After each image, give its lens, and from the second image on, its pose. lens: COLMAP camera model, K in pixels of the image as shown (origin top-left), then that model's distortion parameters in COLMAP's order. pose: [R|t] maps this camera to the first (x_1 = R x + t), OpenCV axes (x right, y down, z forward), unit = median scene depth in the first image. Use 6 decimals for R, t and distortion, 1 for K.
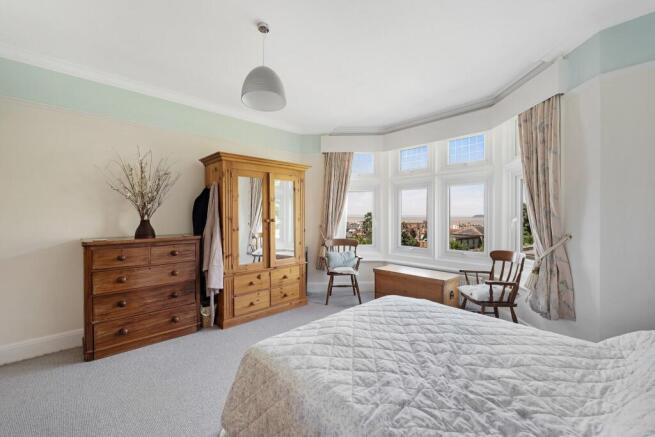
lens RADIAL K [[265.4, 0, 343.4], [0, 265.4, 221.4], [0, 0, 1]] dist [-0.002464, -0.000406]
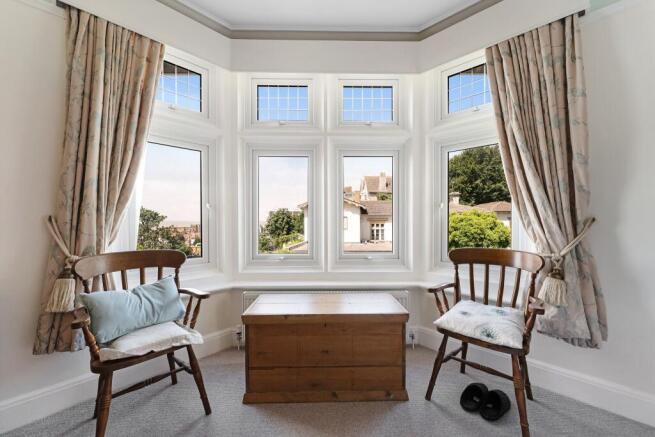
lens RADIAL K [[265.4, 0, 343.4], [0, 265.4, 221.4], [0, 0, 1]] dist [-0.002464, -0.000406]
pose [[0.718321, -0.007259, 0.695674, -0.056163], [0.013458, 0.999903, -0.003462, 0.028438], [-0.695582, 0.011849, 0.718349, 0.526653]]
